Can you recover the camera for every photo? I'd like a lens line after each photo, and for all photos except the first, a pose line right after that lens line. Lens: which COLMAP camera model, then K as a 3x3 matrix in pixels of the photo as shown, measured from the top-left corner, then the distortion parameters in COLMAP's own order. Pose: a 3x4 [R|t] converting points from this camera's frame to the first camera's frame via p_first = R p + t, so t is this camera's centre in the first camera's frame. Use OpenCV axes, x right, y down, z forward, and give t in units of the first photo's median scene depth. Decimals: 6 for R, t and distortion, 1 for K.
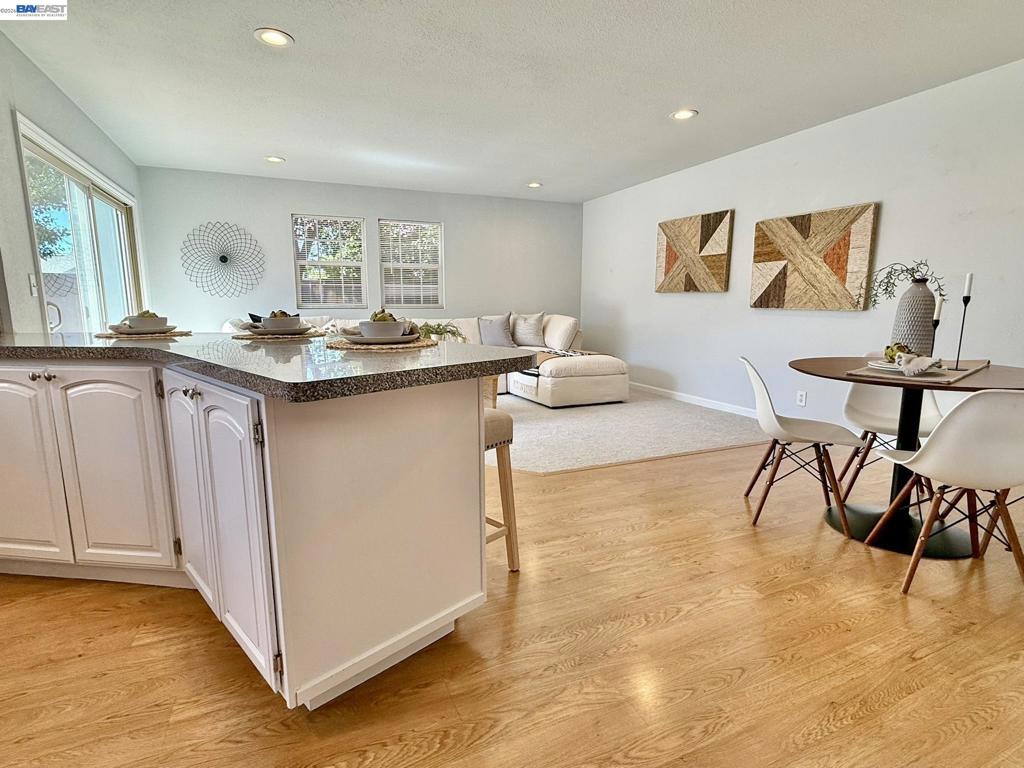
lens RADIAL K [[516.9, 0, 509.6], [0, 516.9, 386.1], [0, 0, 1]] dist [-0.002268, 0.000847]
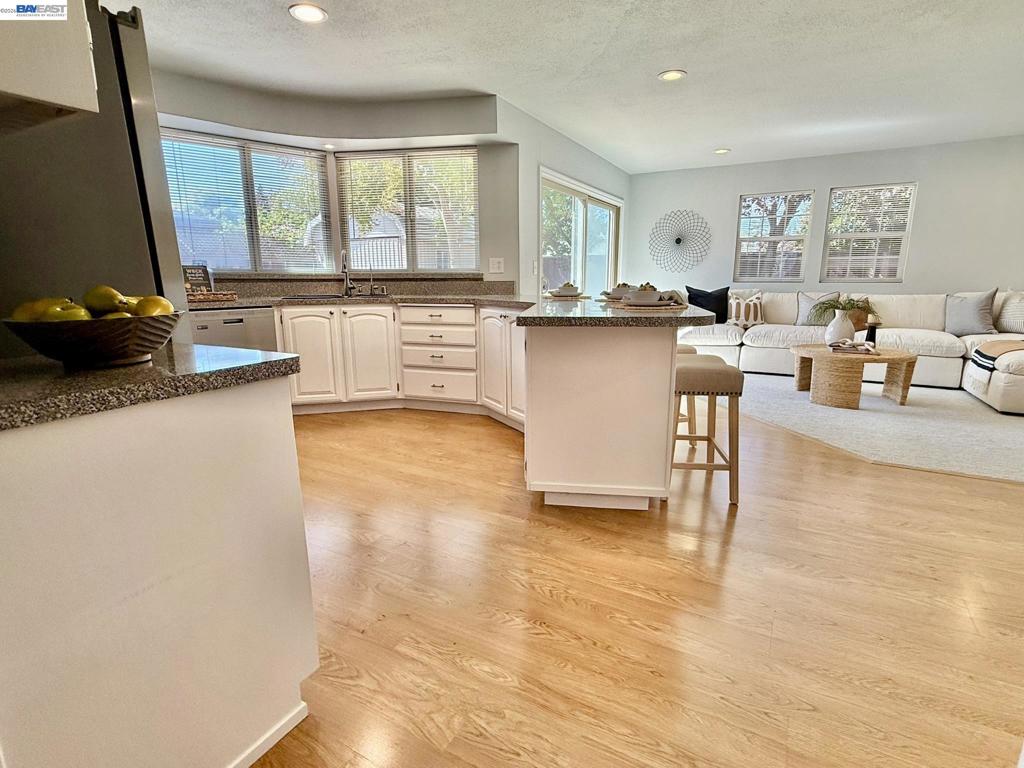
lens RADIAL K [[516.9, 0, 509.6], [0, 516.9, 386.1], [0, 0, 1]] dist [-0.002268, 0.000847]
pose [[0.599350, 0.163539, -0.783604, 0.272257], [-0.123872, 0.986065, 0.111048, 0.009446], [0.790845, 0.030511, 0.611256, -0.068393]]
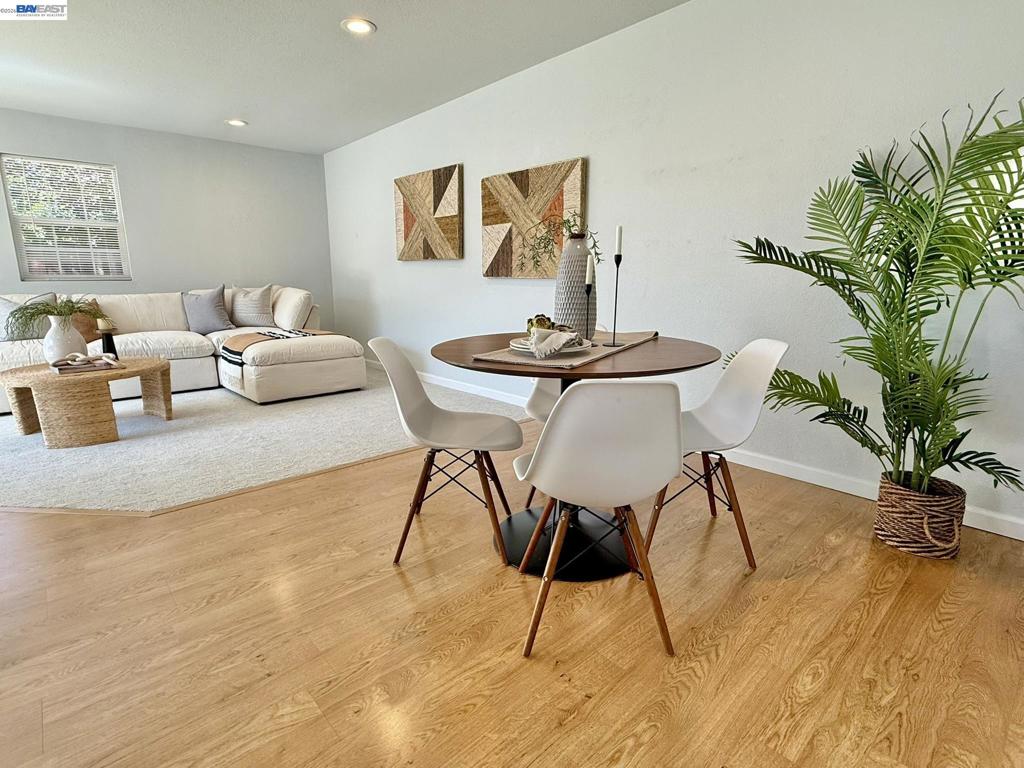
lens RADIAL K [[516.9, 0, 509.6], [0, 516.9, 386.1], [0, 0, 1]] dist [-0.002268, 0.000847]
pose [[0.948369, -0.067007, 0.310009, 0.228850], [0.052326, 0.997090, 0.055442, -0.010886], [-0.312822, -0.036358, 0.949116, 0.136535]]
